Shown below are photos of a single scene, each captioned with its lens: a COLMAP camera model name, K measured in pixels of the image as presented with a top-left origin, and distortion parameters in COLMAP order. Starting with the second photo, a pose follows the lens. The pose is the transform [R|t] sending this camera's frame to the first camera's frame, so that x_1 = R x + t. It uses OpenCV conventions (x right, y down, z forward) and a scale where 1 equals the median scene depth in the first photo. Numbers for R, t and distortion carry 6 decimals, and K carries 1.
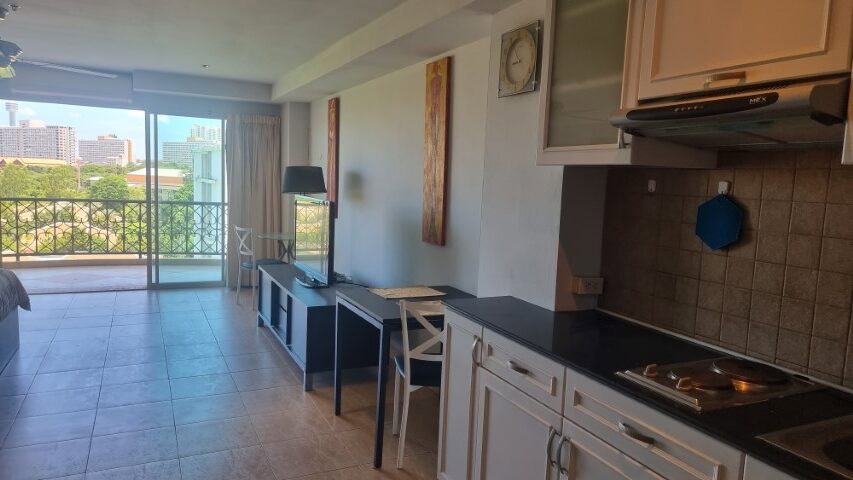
lens RADIAL K [[584.3, 0, 422.2], [0, 584.3, 240.9], [0, 0, 1]] dist [0.047208, -0.023158]
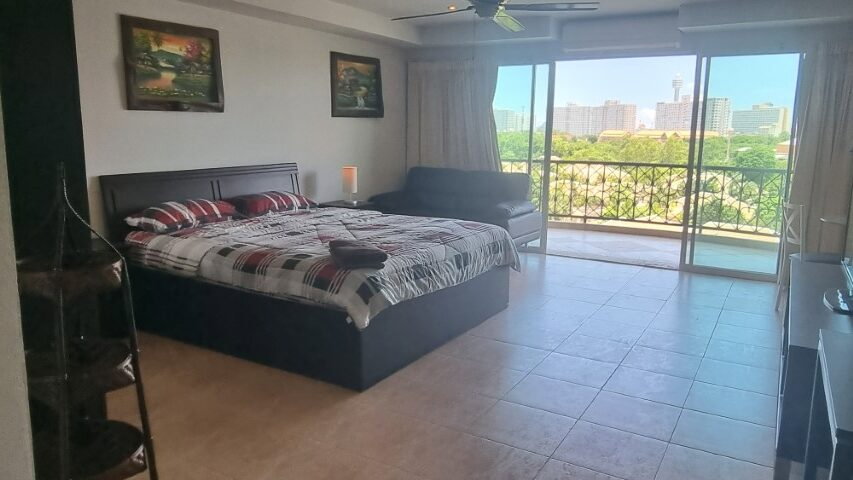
lens RADIAL K [[613.7, 0, 418.3], [0, 613.7, 226.7], [0, 0, 1]] dist [0.002015, 0.003171]
pose [[0.549200, 0.097961, -0.829930, 0.060912], [-0.081343, 0.994656, 0.063577, -0.005992], [0.831723, 0.032593, 0.554233, 0.253725]]
